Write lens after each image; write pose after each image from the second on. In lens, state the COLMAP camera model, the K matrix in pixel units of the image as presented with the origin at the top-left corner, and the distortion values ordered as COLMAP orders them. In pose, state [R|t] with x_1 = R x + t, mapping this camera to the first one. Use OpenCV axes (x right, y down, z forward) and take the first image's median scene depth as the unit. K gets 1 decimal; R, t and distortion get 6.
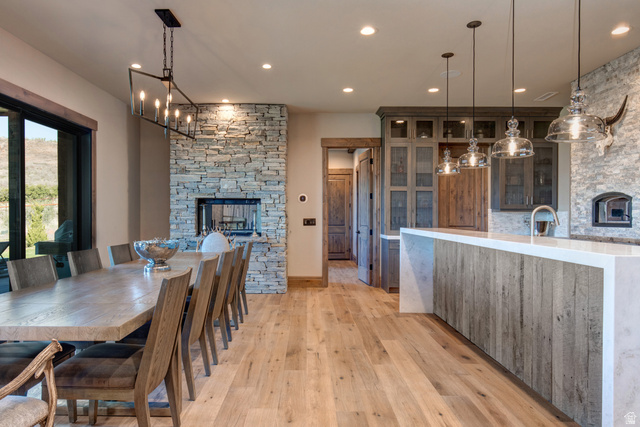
lens RADIAL K [[394.4, 0, 298.0], [0, 394.4, 214.7], [0, 0, 1]] dist [0.002153, -0.000996]
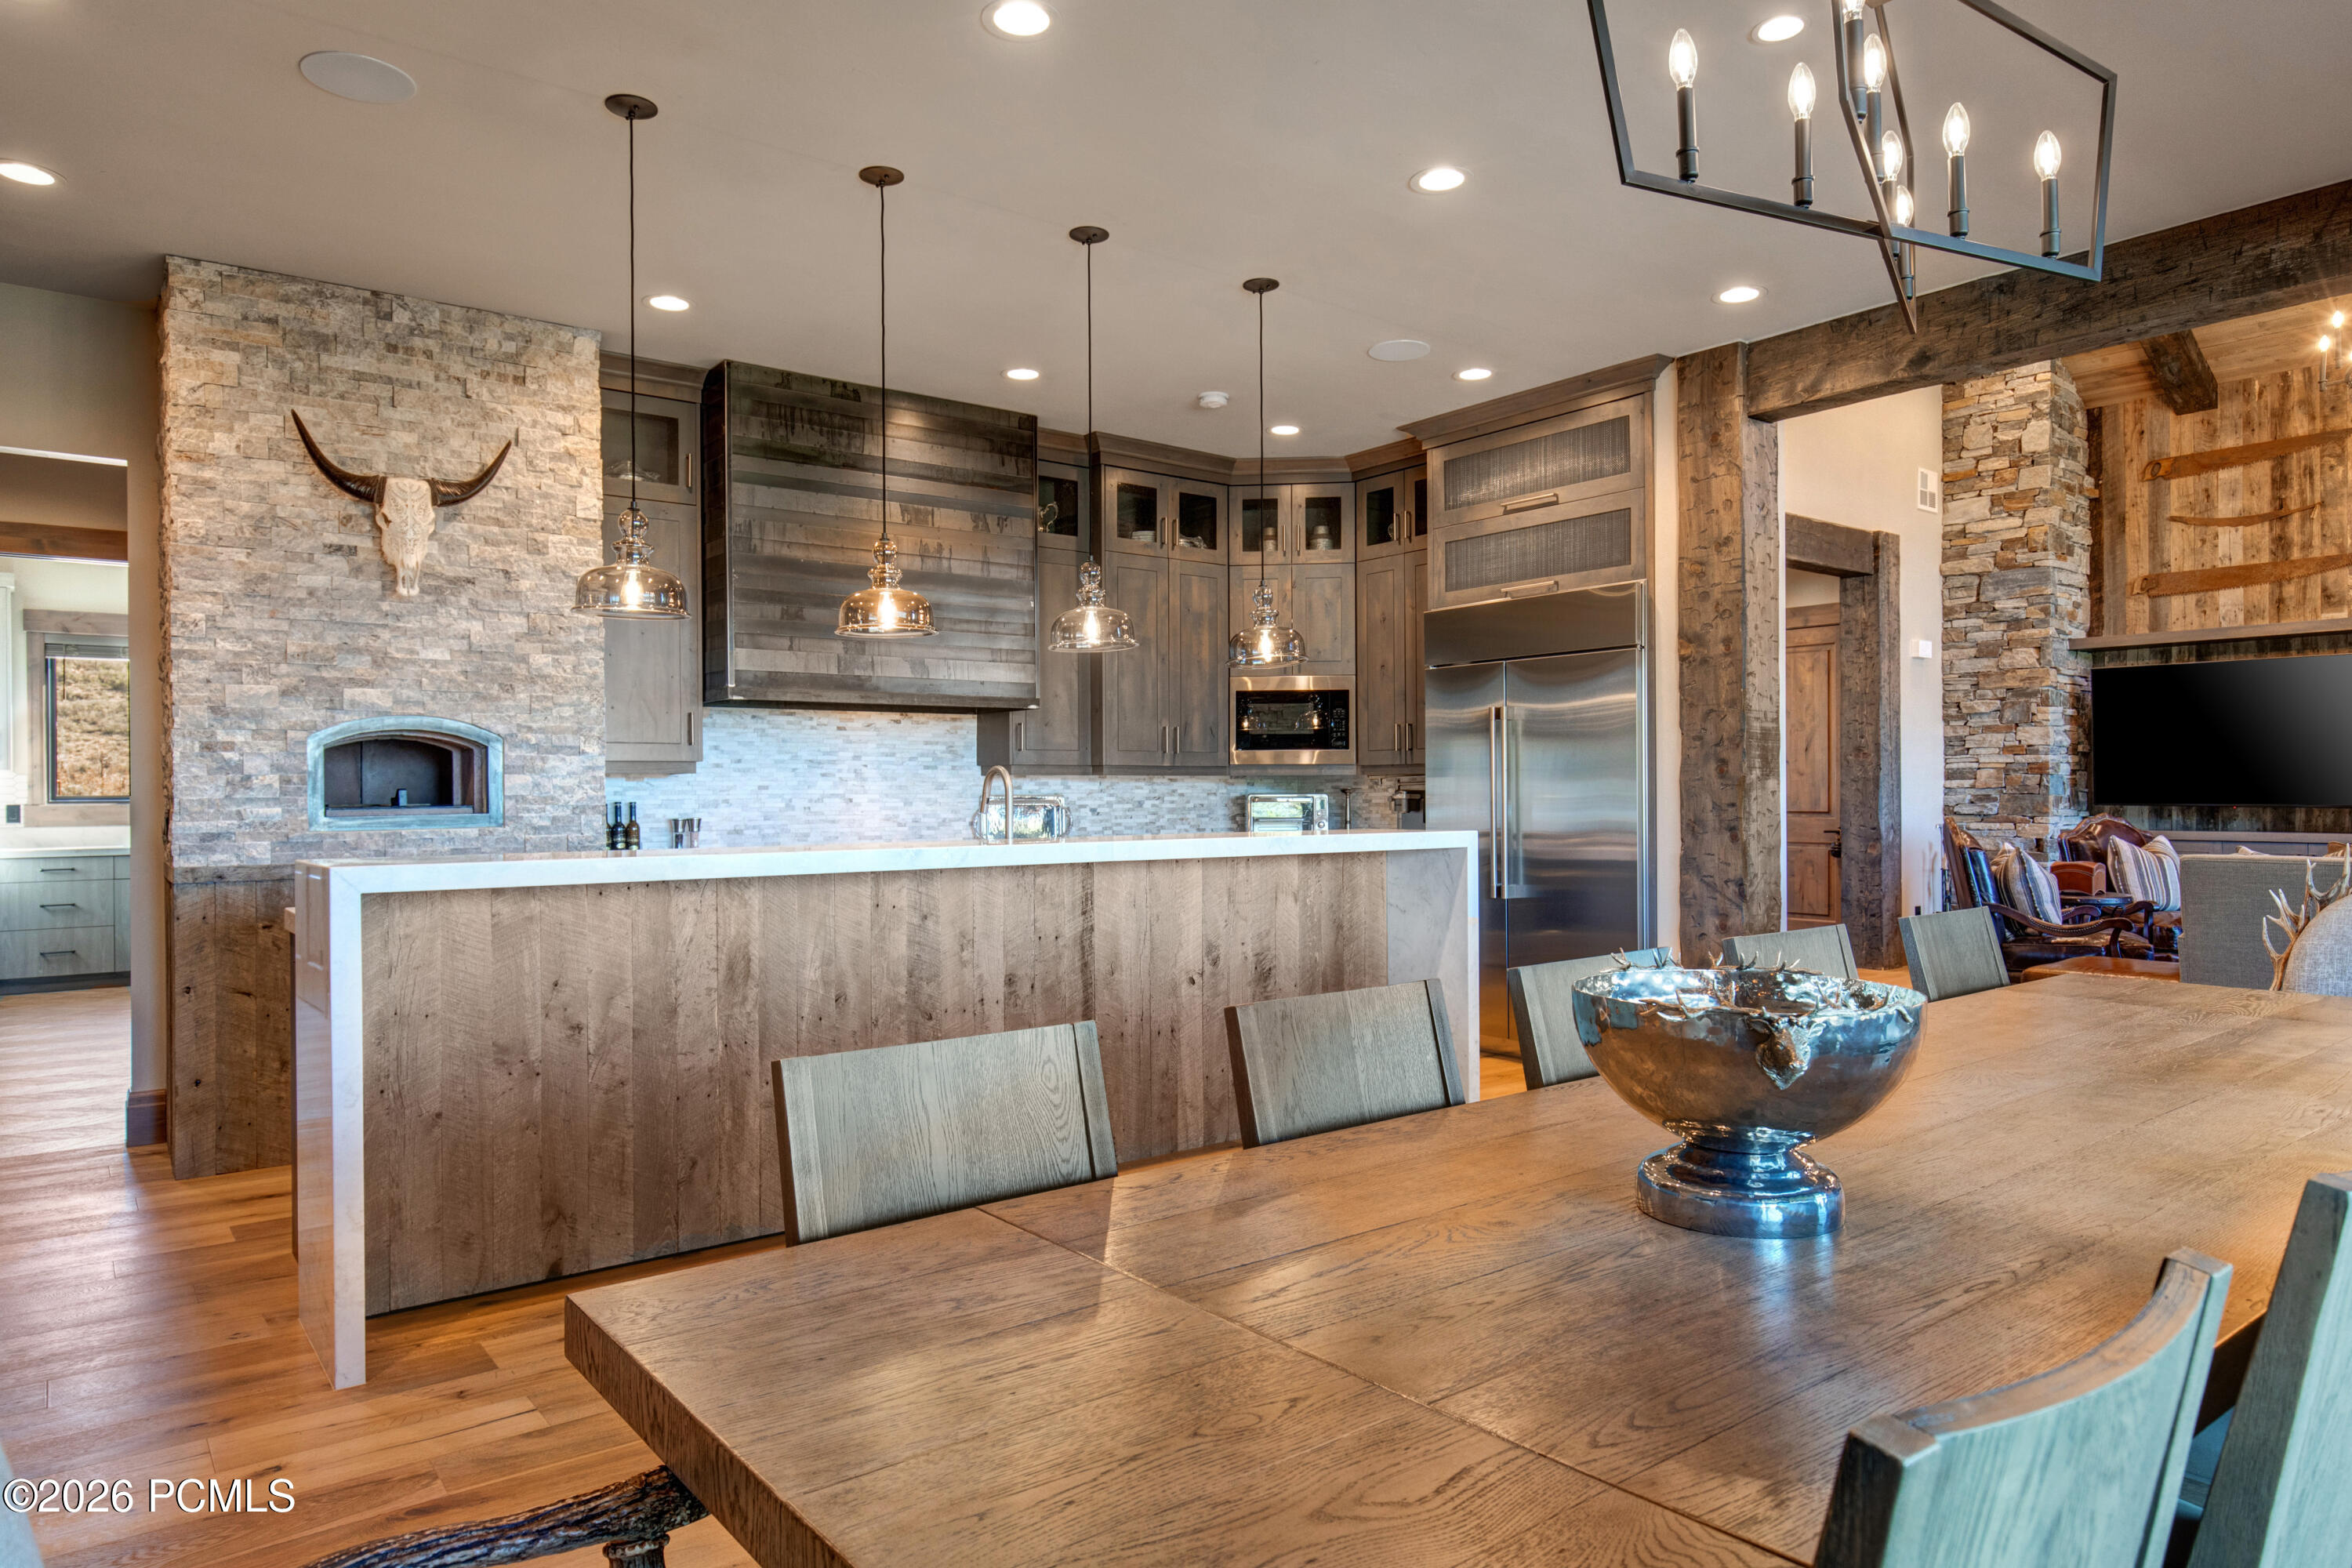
lens RADIAL K [[1449.4, 0, 1180.4], [0, 1449.4, 779.0], [0, 0, 1]] dist [0.002153, -0.000996]
pose [[-0.629630, 0.001546, 0.776893, -0.361189], [0.000445, 0.999999, -0.001629, -0.004053], [-0.776895, -0.000680, -0.629630, 0.939009]]
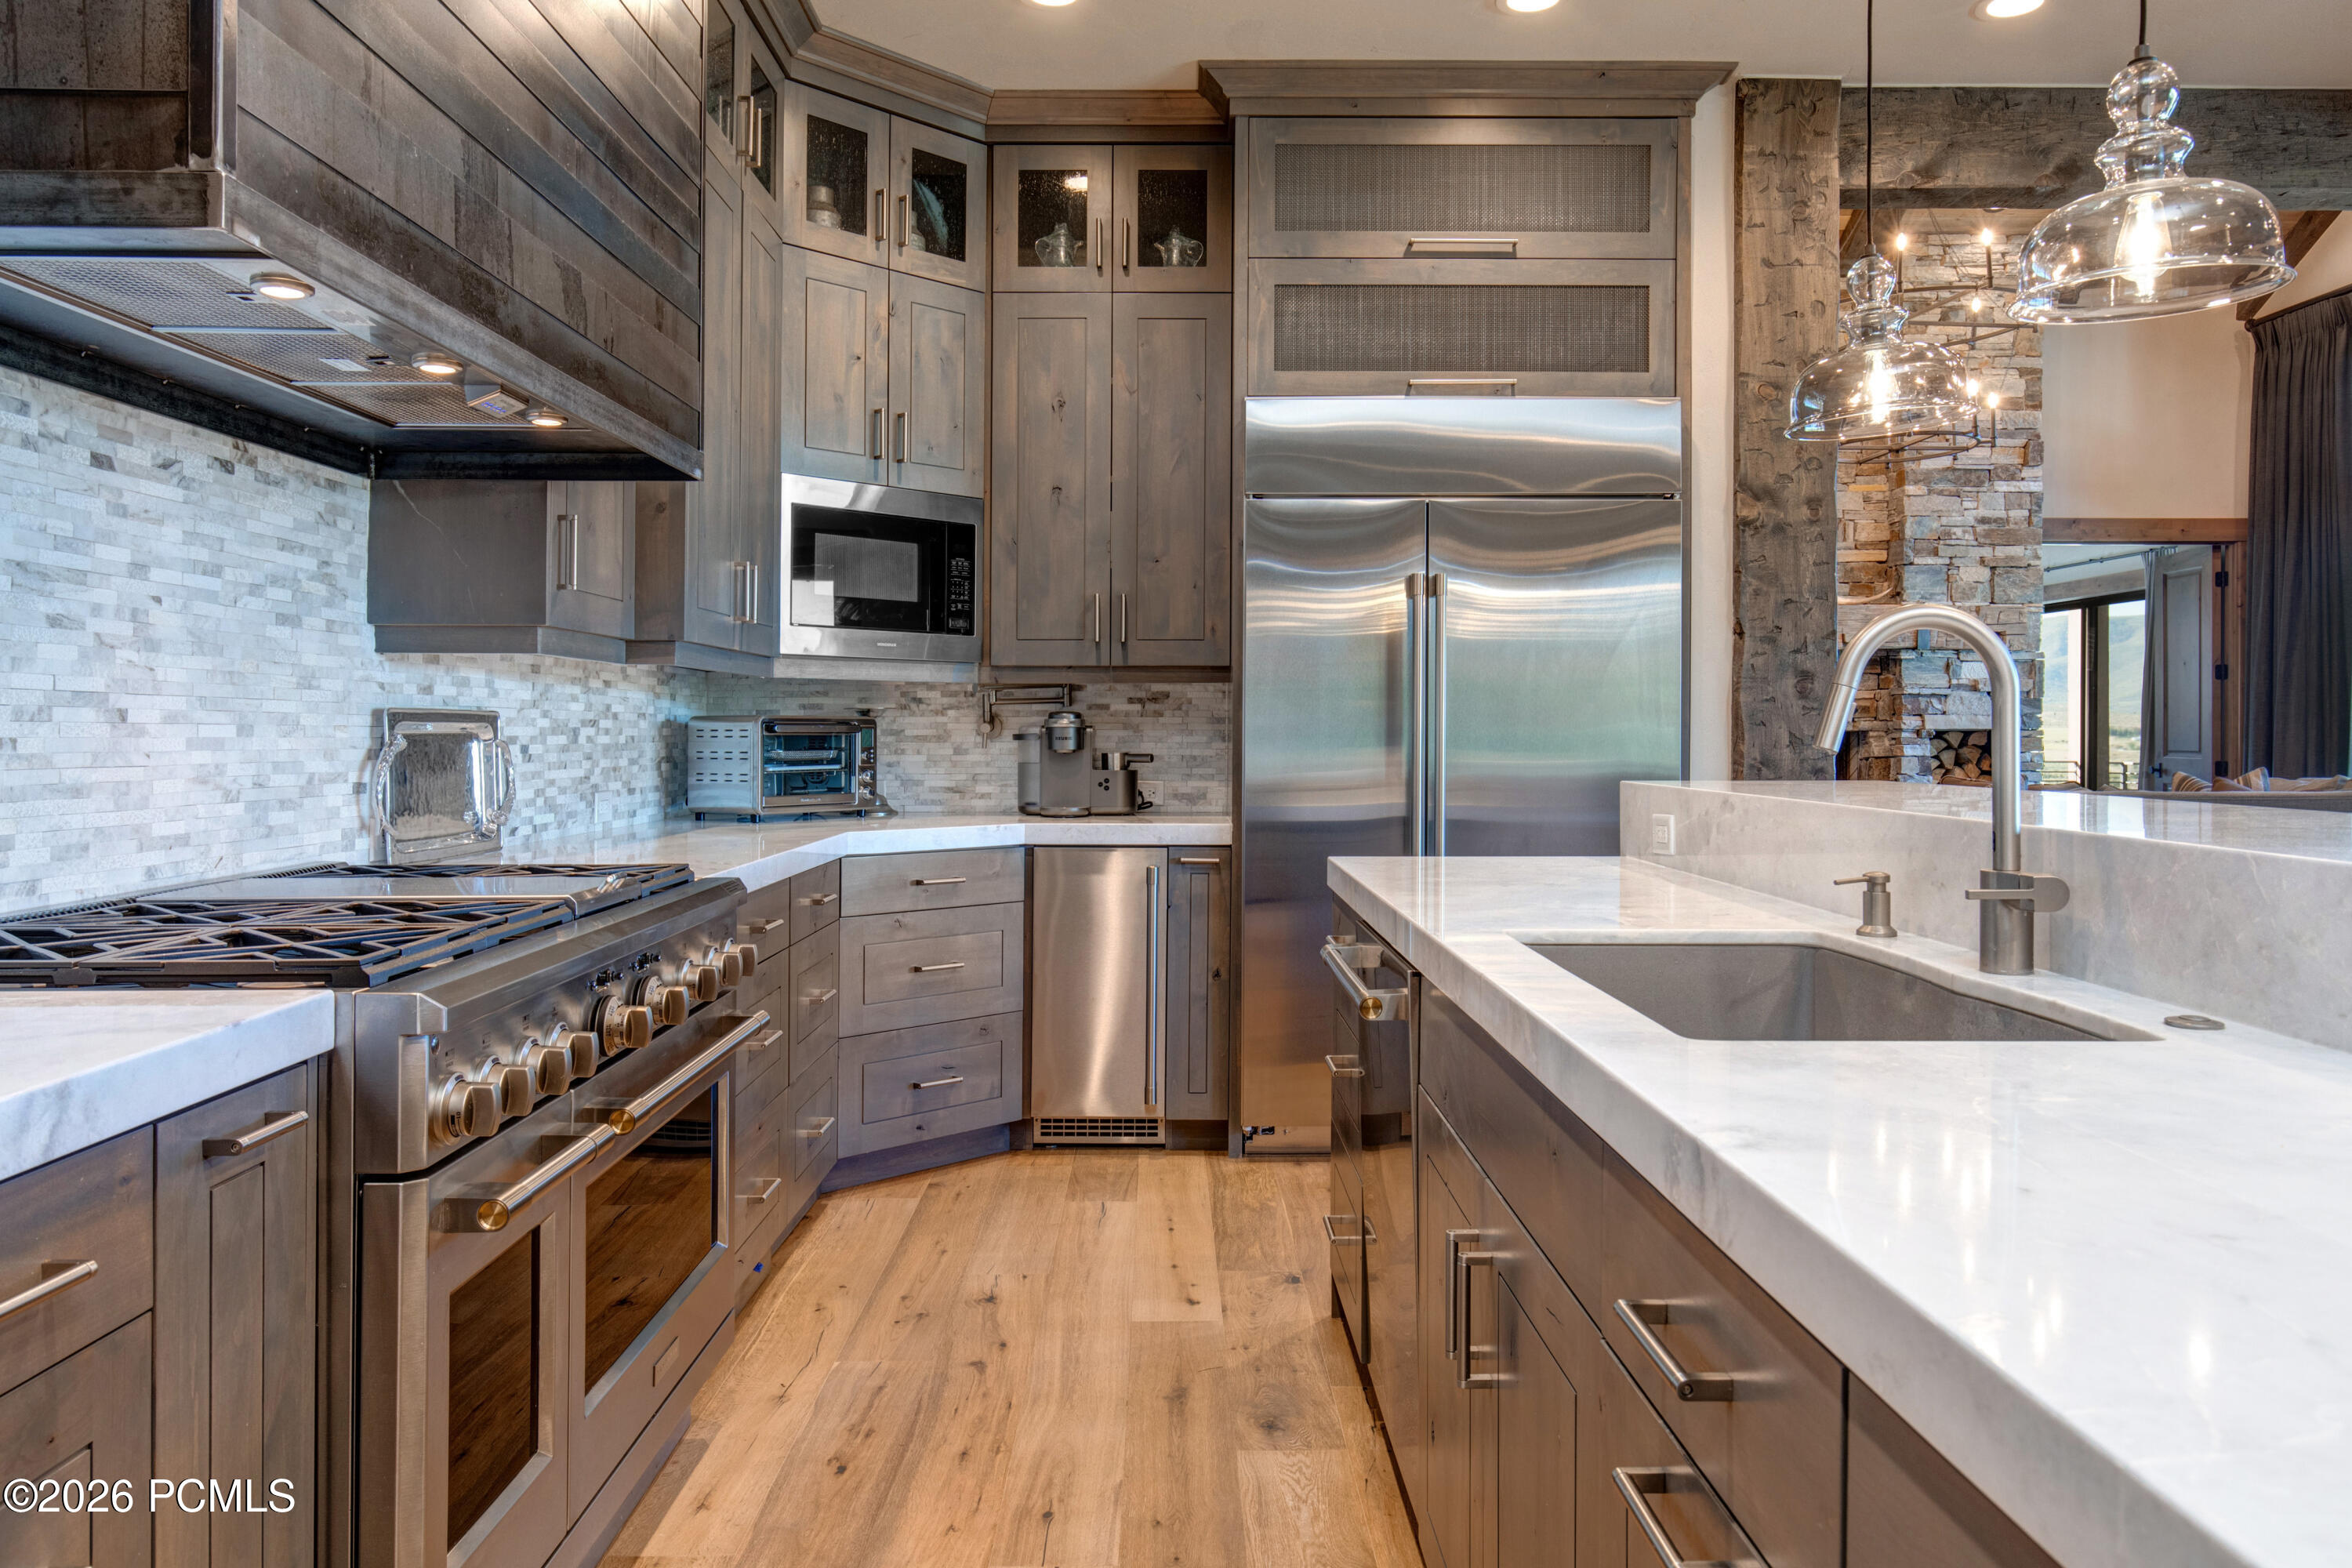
lens RADIAL K [[1627.0, 0, 1157.1], [0, 1627.0, 719.6], [0, 0, 1]] dist [0.001126, -0.000907]
pose [[-0.999315, -0.011853, -0.035045, 0.466186], [-0.011658, 0.999915, -0.005785, 0.011052], [0.035111, -0.005372, -0.999369, 0.798018]]
